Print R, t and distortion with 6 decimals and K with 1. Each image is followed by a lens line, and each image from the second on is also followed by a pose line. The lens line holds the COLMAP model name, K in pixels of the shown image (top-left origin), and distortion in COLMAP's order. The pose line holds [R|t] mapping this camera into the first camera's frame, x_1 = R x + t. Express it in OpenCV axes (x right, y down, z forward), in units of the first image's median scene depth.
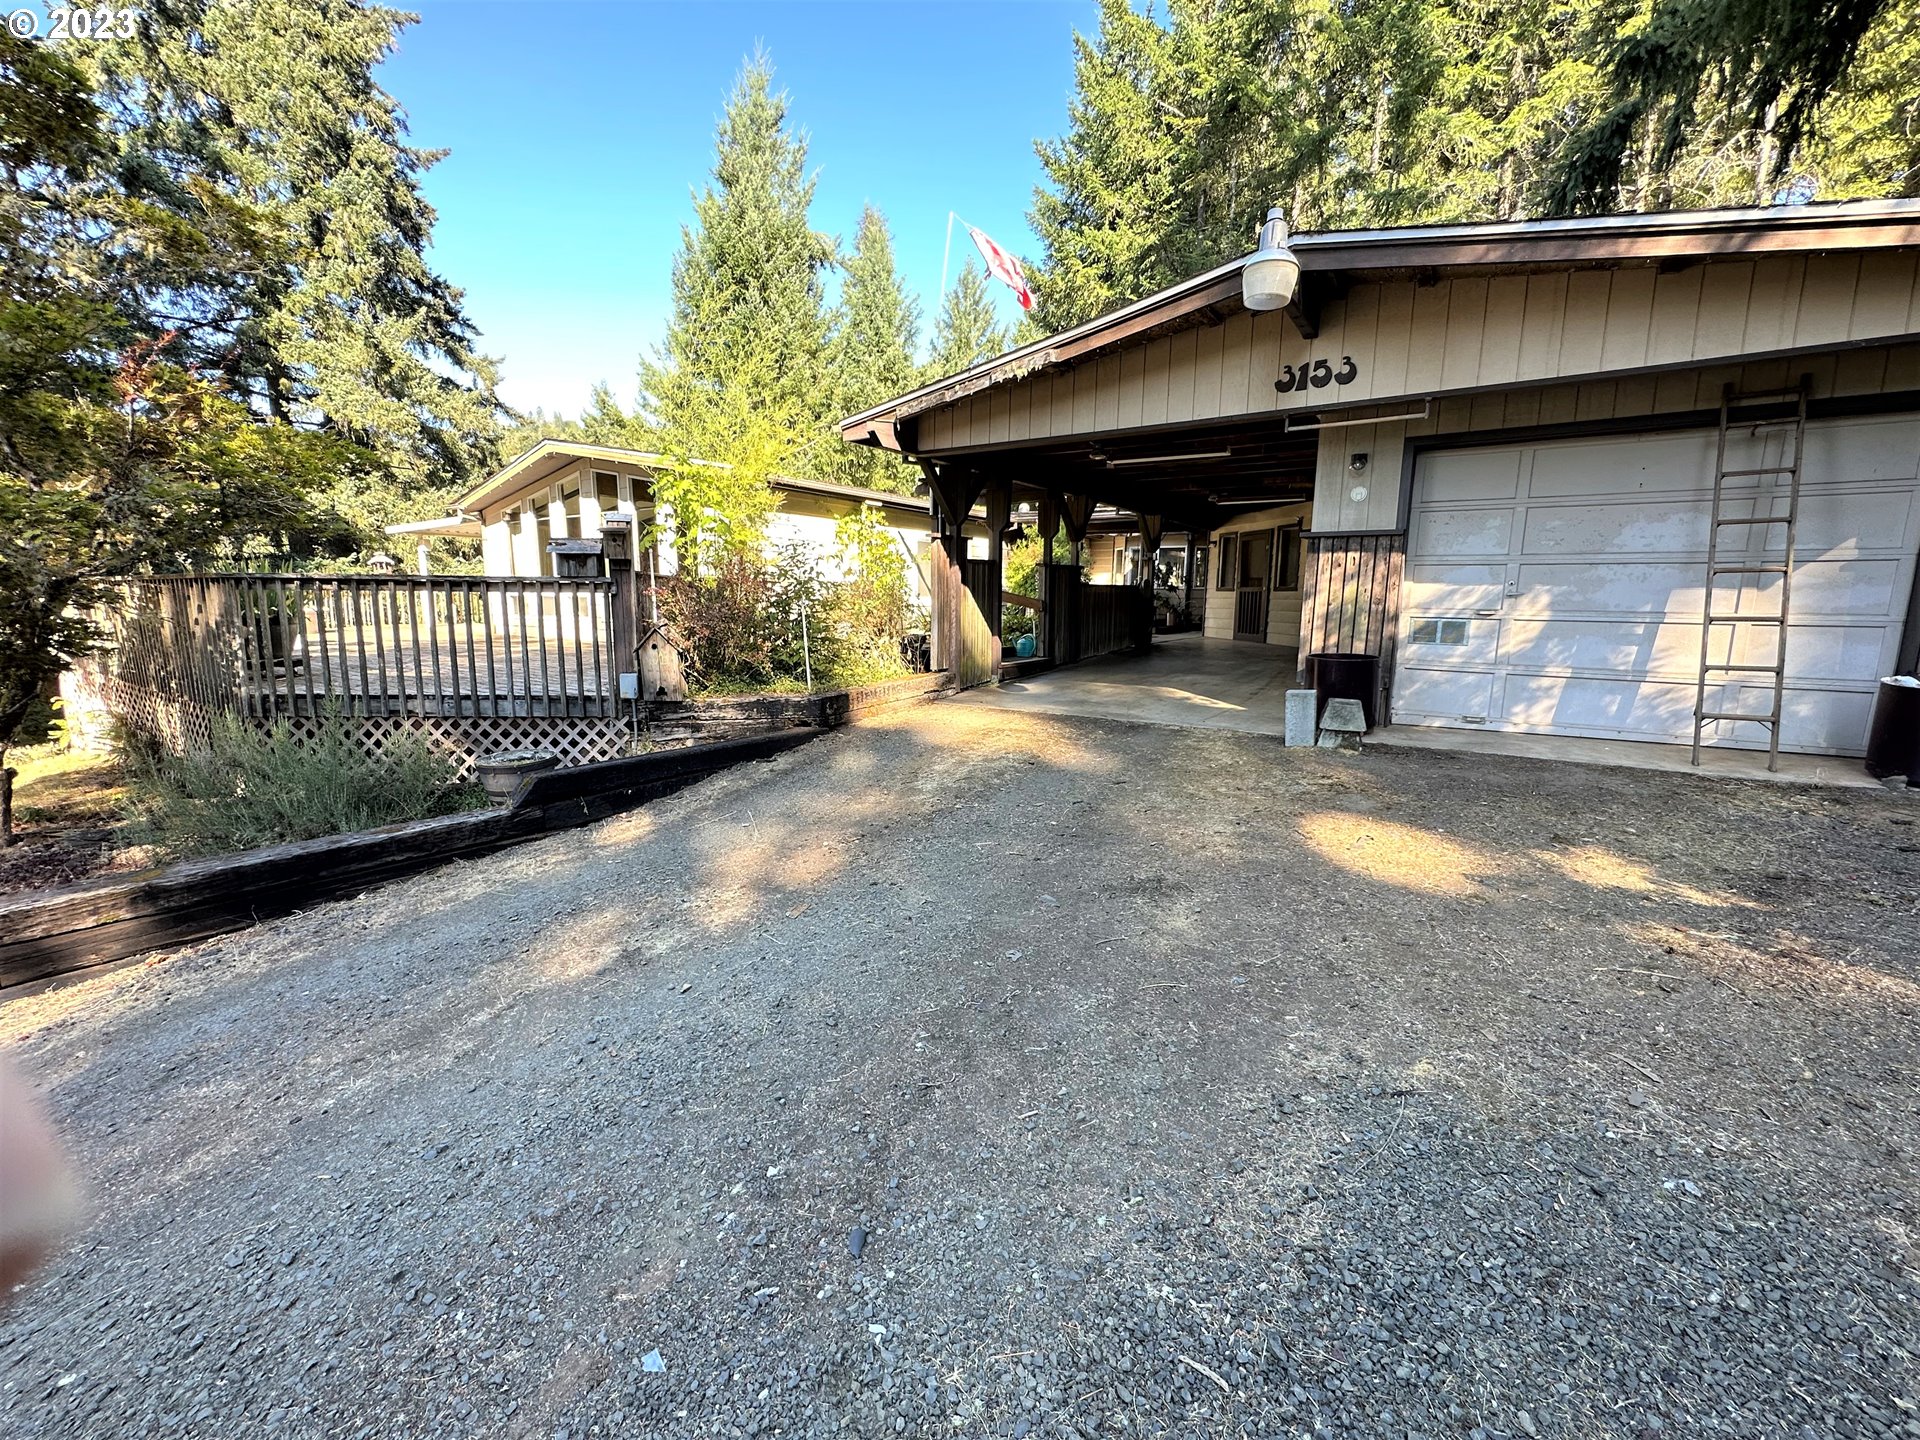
lens RADIAL K [[771.2, 0, 949.6], [0, 771.2, 713.3], [0, 0, 1]] dist [0.000462, 0.000430]
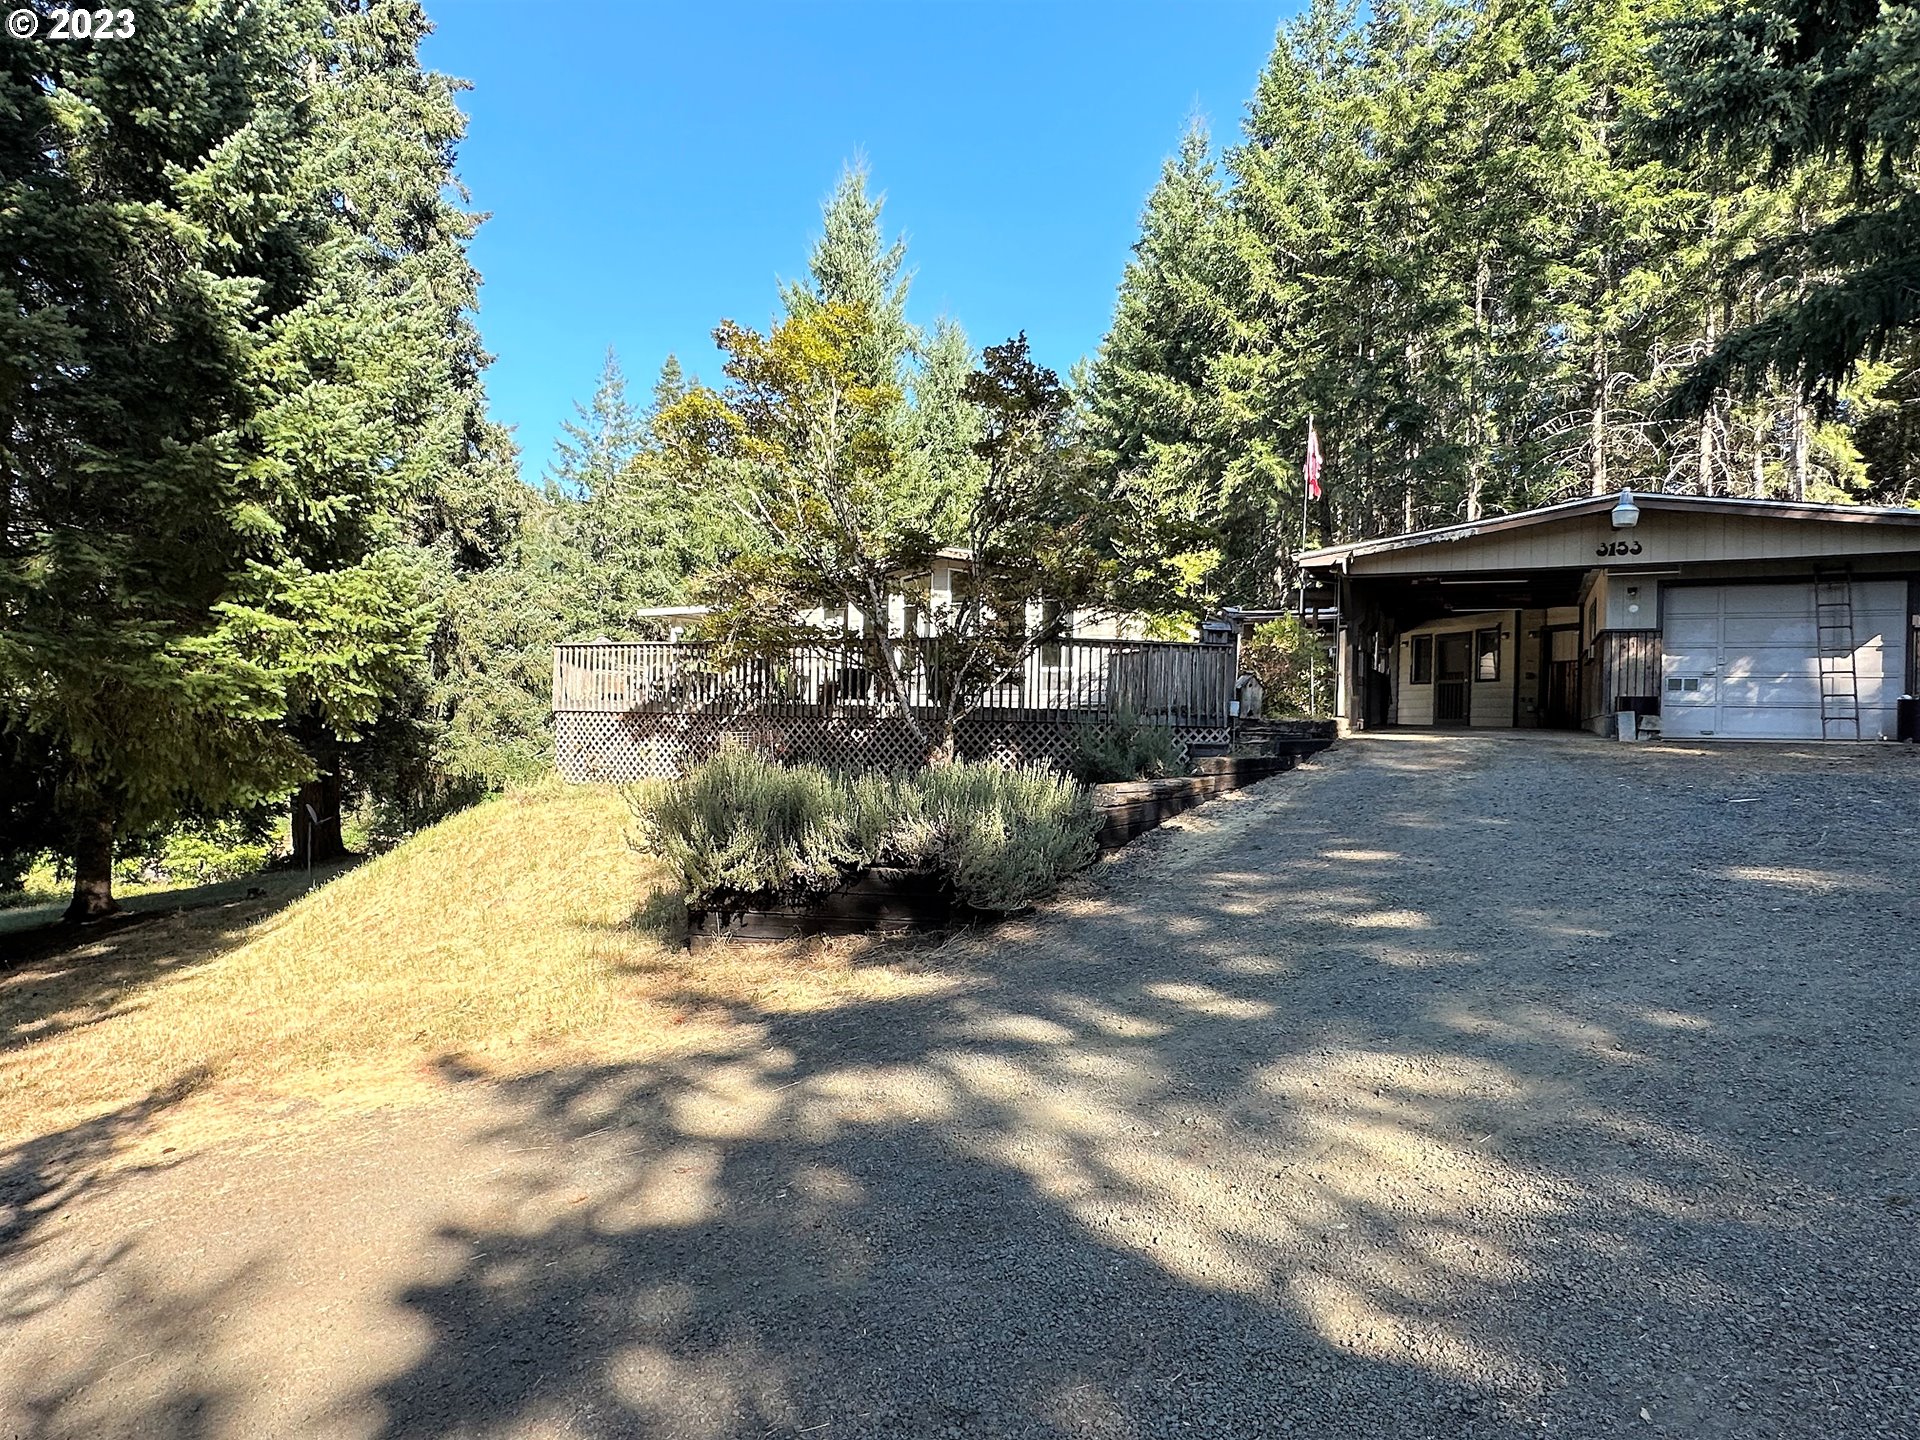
lens RADIAL K [[1132.4, 0, 890.9], [0, 1132.4, 718.0], [0, 0, 1]] dist [0.000622, 0.002578]
pose [[0.994188, 0.017134, 0.106285, -1.416700], [0.000010, 0.987239, -0.159243, 0.375348], [-0.107657, 0.158319, 0.981501, -1.322252]]
